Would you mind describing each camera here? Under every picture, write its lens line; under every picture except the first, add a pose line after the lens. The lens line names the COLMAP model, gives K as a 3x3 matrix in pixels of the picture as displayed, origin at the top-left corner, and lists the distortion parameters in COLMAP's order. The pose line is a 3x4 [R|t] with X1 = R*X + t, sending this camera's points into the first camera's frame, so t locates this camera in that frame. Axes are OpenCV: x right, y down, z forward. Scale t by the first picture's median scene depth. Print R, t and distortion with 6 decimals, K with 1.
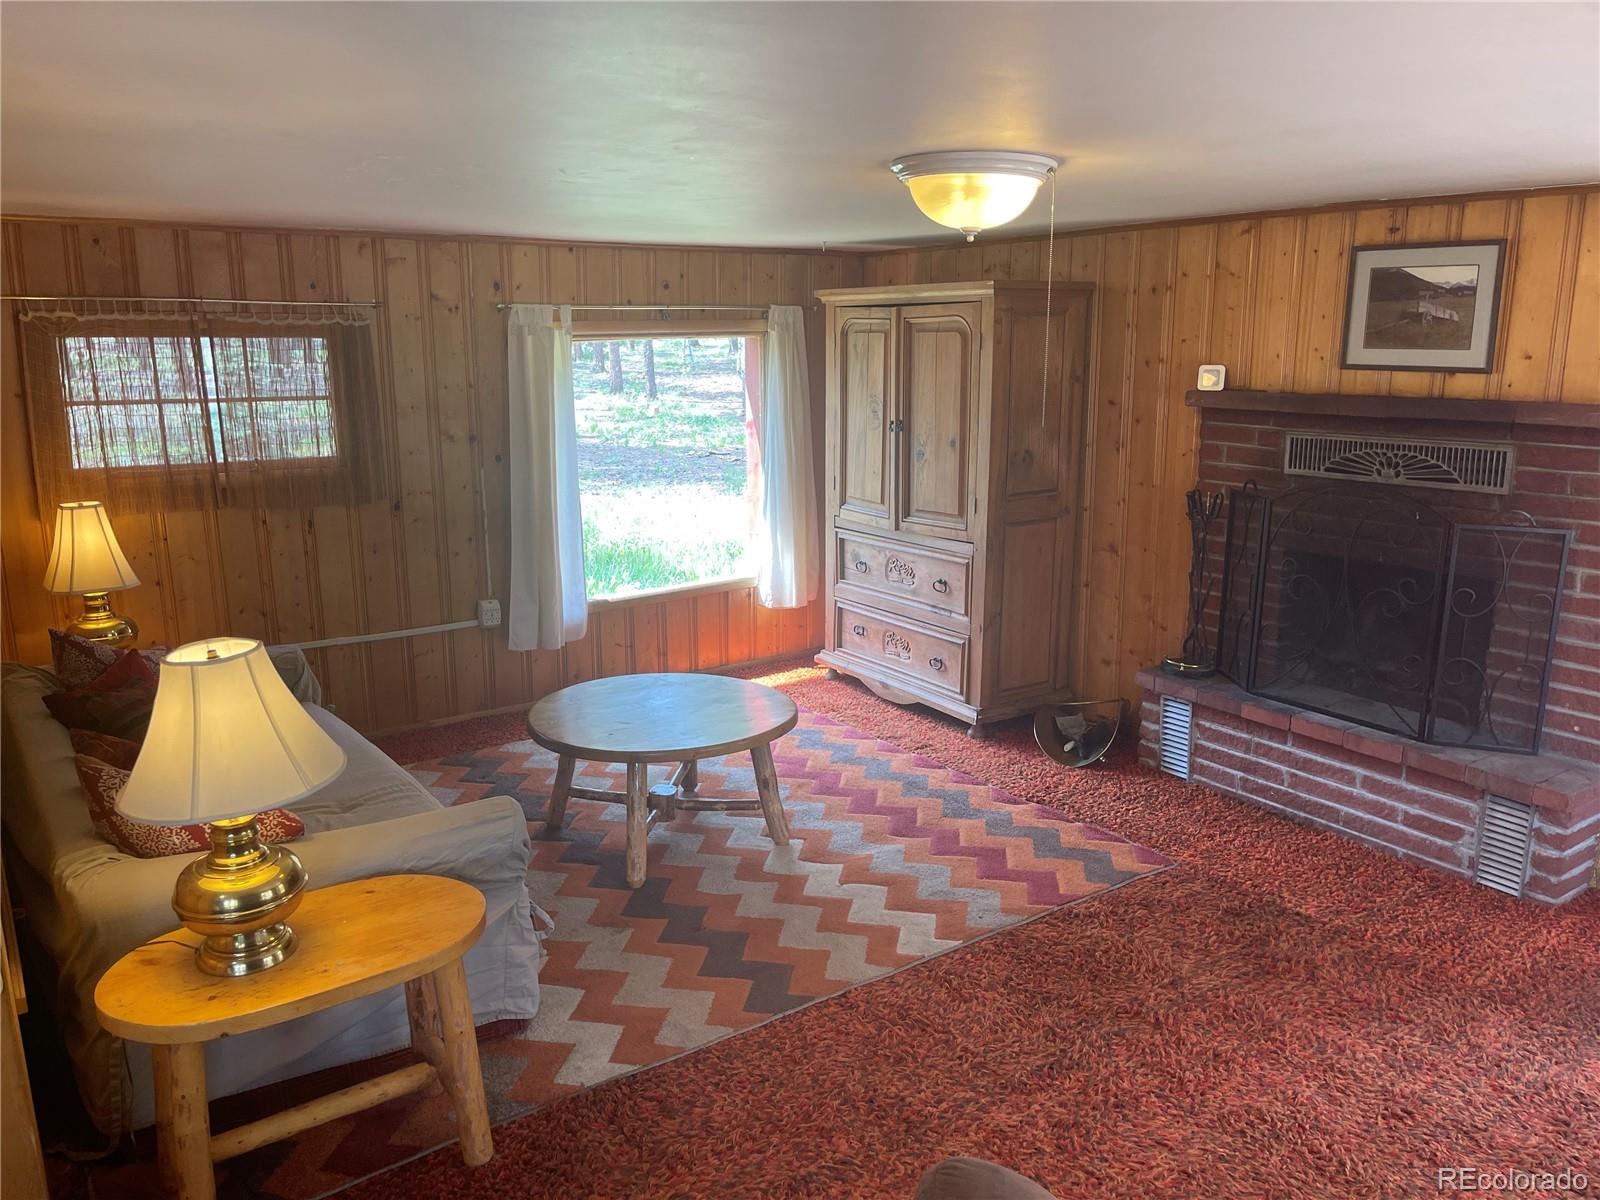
lens RADIAL K [[1183.0, 0, 802.9], [0, 1183.0, 599.8], [0, 0, 1]] dist [0.039357, 0.000863]
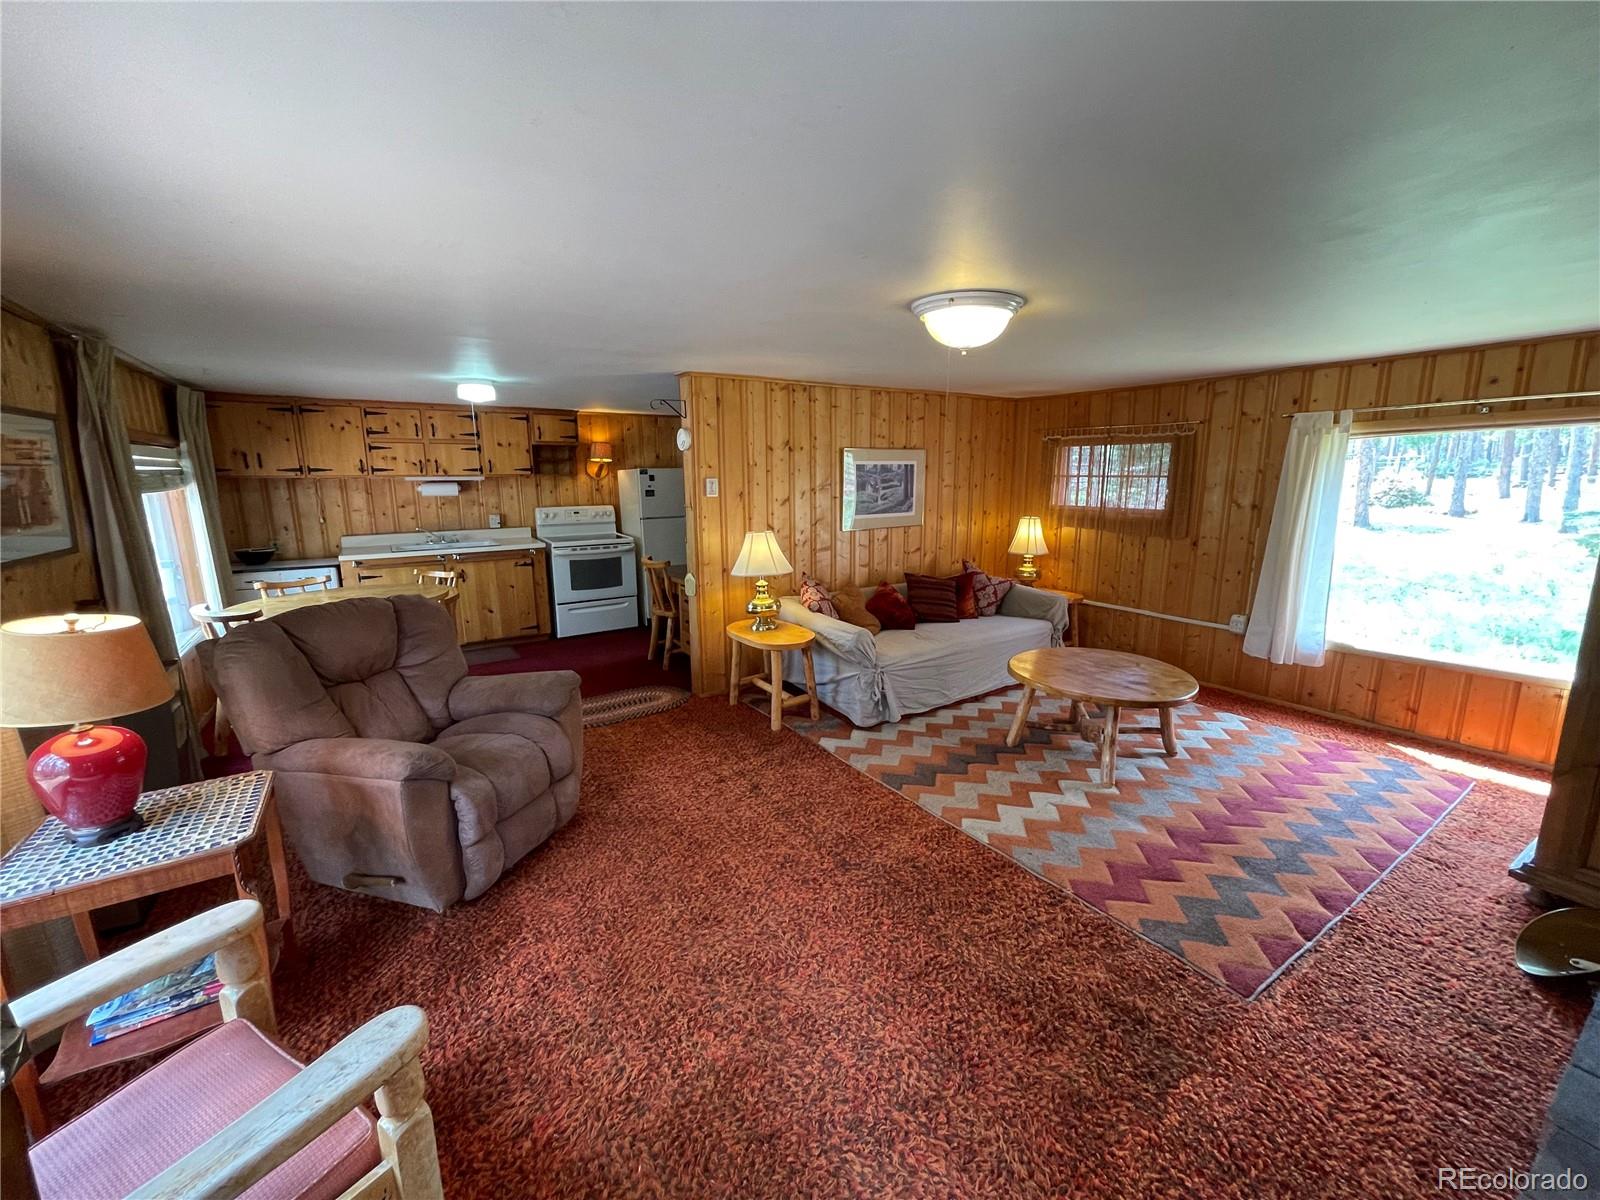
lens RADIAL K [[638.6, 0, 803.8], [0, 638.6, 592.8], [0, 0, 1]] dist [-0.000382, 0.000065]
pose [[-0.012560, 0.187741, -0.982138, 0.609497], [-0.208151, 0.960208, 0.186211, -0.072198], [0.978016, 0.206772, 0.027018, 0.509746]]
